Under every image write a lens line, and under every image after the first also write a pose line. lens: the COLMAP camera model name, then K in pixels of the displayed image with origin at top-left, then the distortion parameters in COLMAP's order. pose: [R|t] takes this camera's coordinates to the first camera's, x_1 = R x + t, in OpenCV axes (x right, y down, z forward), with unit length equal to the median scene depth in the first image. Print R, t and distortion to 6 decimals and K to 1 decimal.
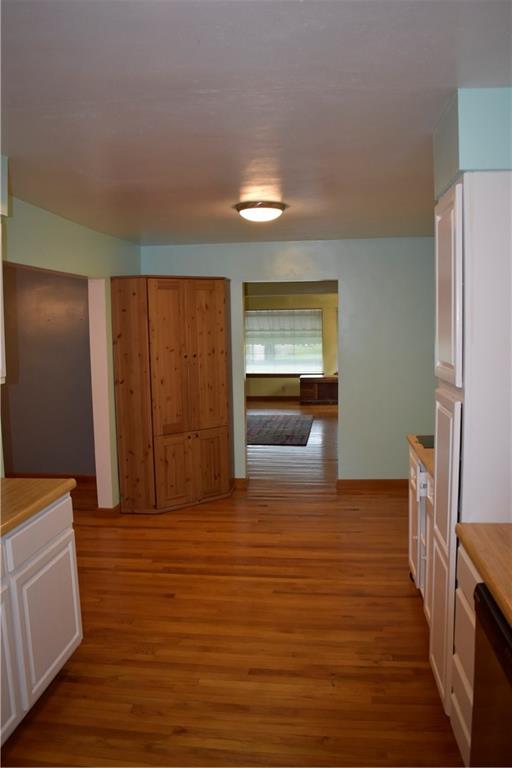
lens RADIAL K [[599.8, 0, 256.0], [0, 599.8, 384.0], [0, 0, 1]] dist [-0.093997, 0.008898]
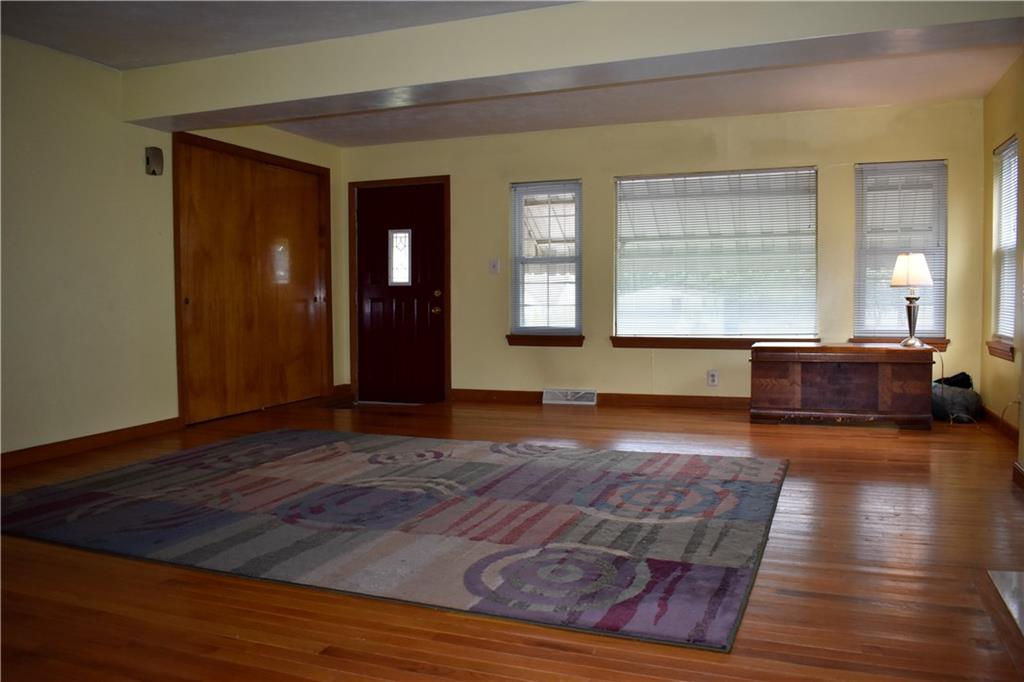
lens RADIAL K [[799.8, 0, 512.0], [0, 799.8, 341.0], [0, 0, 1]] dist [-0.093997, 0.008898]
pose [[0.968845, 0.021978, -0.246693, 0.050596], [-0.033698, 0.998490, -0.043389, 0.011225], [0.245366, 0.050350, 0.968122, 0.495419]]
